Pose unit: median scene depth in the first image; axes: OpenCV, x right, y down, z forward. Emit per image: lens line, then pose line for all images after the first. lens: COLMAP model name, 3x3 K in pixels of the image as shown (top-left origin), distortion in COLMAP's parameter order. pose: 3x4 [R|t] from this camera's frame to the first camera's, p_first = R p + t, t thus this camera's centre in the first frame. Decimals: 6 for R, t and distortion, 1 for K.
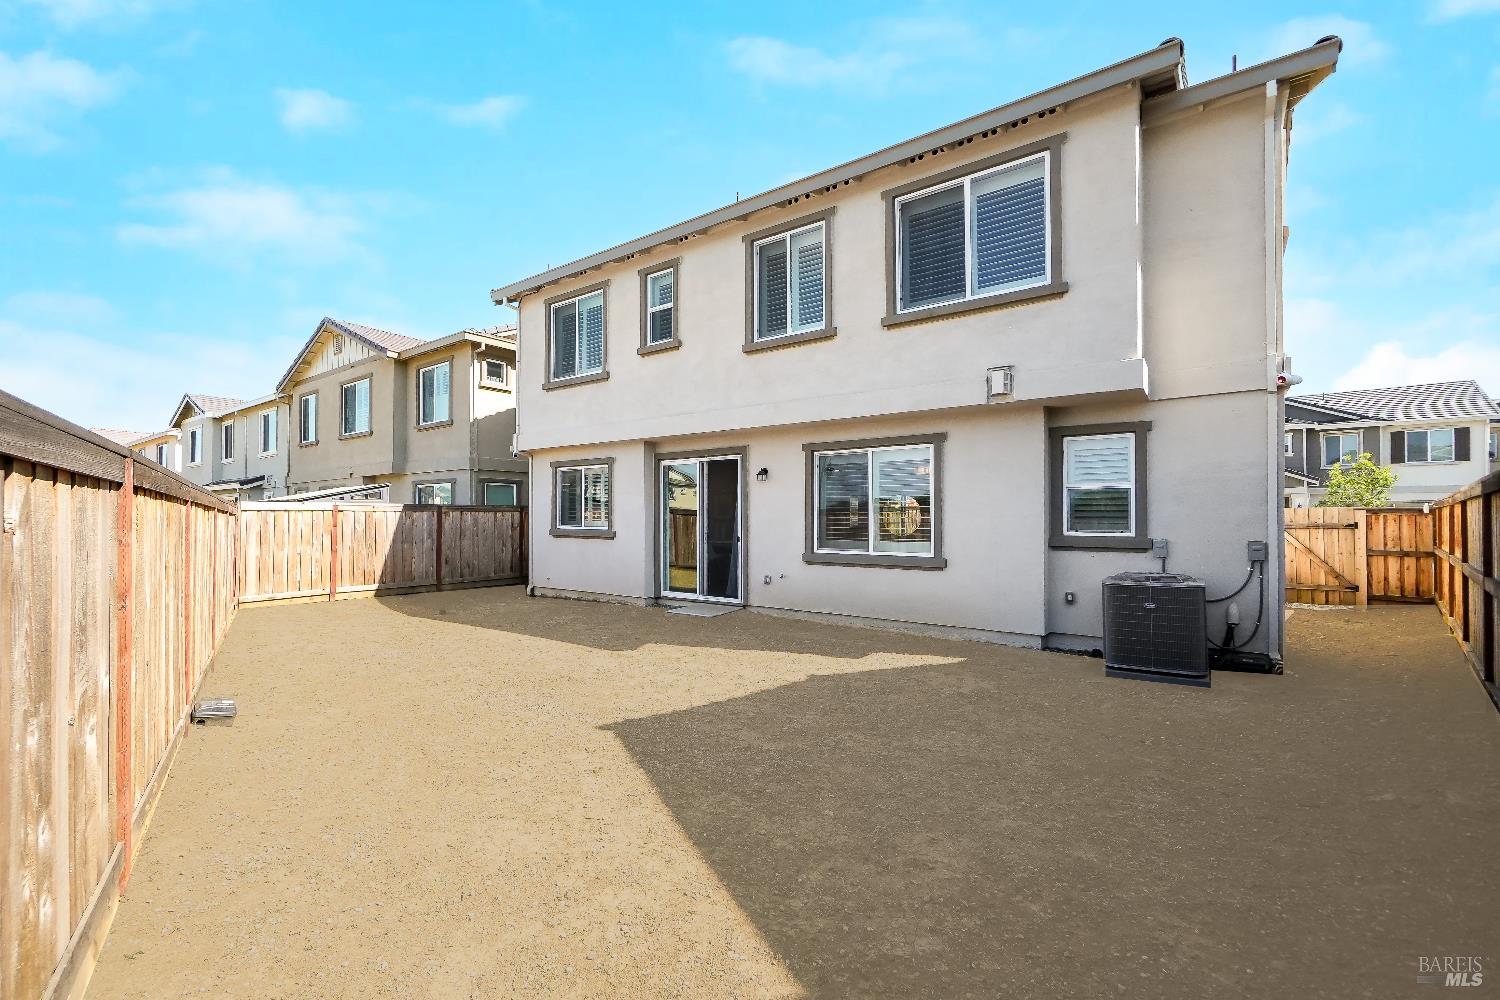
lens RADIAL K [[644.5, 0, 725.5], [0, 644.5, 508.2], [0, 0, 1]] dist [-0.011210, 0.000247]
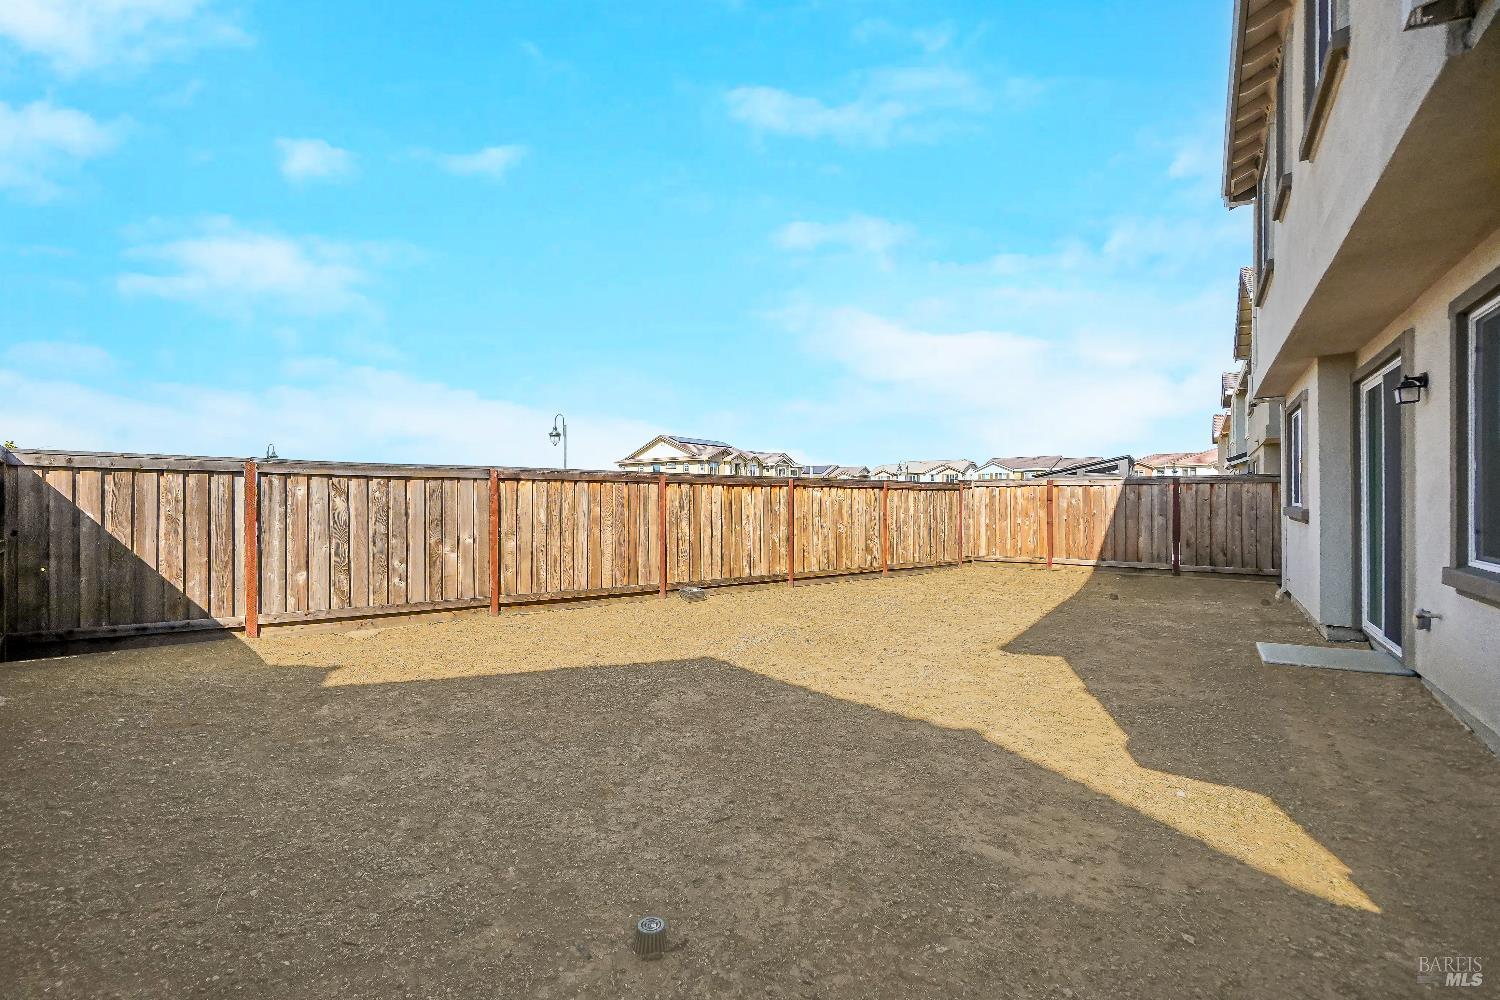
lens RADIAL K [[644.5, 0, 725.5], [0, 644.5, 508.2], [0, 0, 1]] dist [-0.011210, 0.000247]
pose [[0.015280, 0.016403, -0.999749, 0.789627], [0.014894, 0.999751, 0.016630, 0.026289], [0.999772, -0.015144, 0.015032, 0.776297]]
